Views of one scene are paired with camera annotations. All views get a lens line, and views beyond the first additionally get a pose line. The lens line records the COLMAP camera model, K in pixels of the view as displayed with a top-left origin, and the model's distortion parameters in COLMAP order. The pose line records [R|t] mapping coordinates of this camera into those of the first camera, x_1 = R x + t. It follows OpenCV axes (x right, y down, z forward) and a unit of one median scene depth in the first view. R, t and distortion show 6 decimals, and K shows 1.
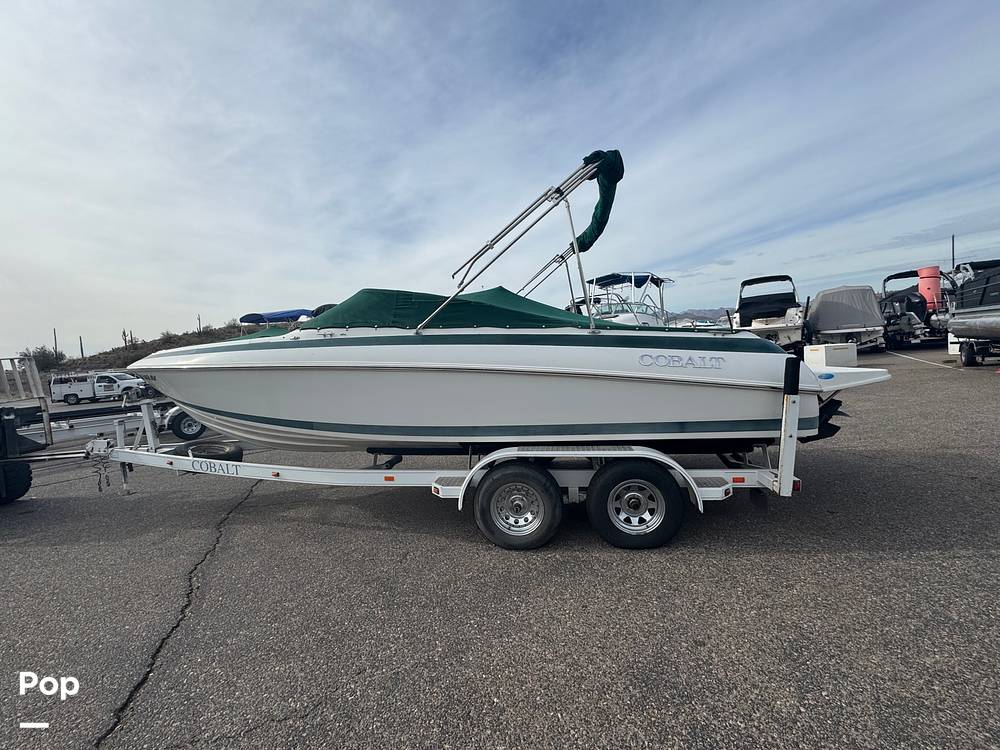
lens RADIAL K [[431.9, 0, 500.0], [0, 431.9, 375.0], [0, 0, 1]] dist [-0.005843, 0.000025]
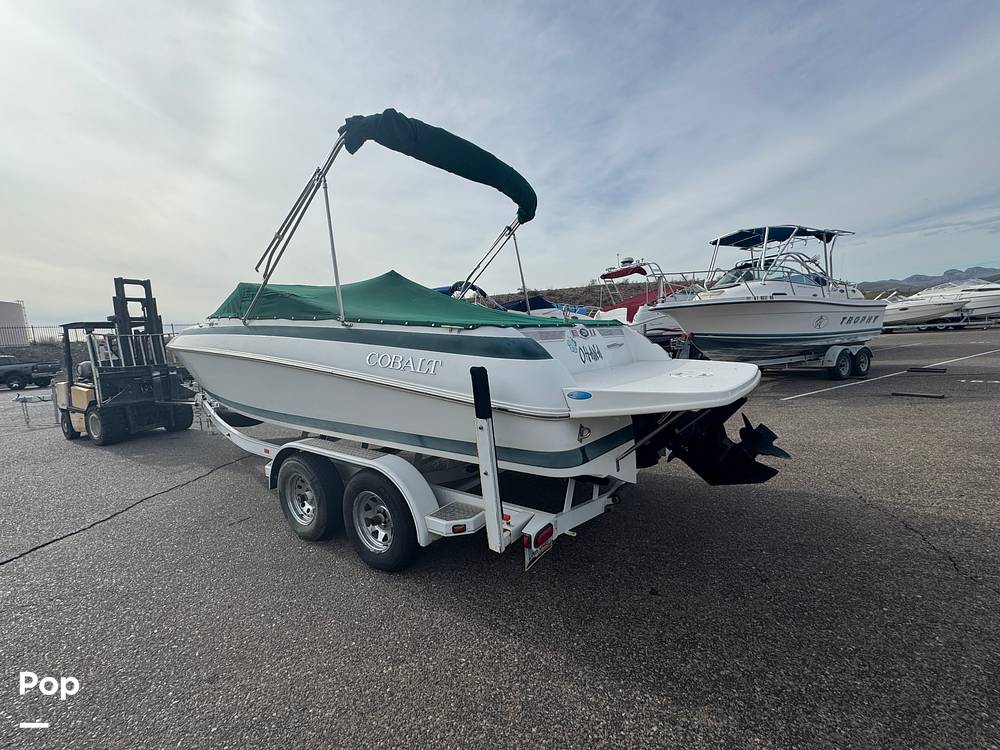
lens RADIAL K [[436.6, 0, 500.0], [0, 436.6, 375.0], [0, 0, 1]] dist [0.010641, 0.000059]
pose [[0.891289, 0.062184, -0.449151, 0.915803], [-0.031776, 0.996682, 0.074932, -0.073591], [0.452321, -0.052514, 0.890308, 0.316069]]
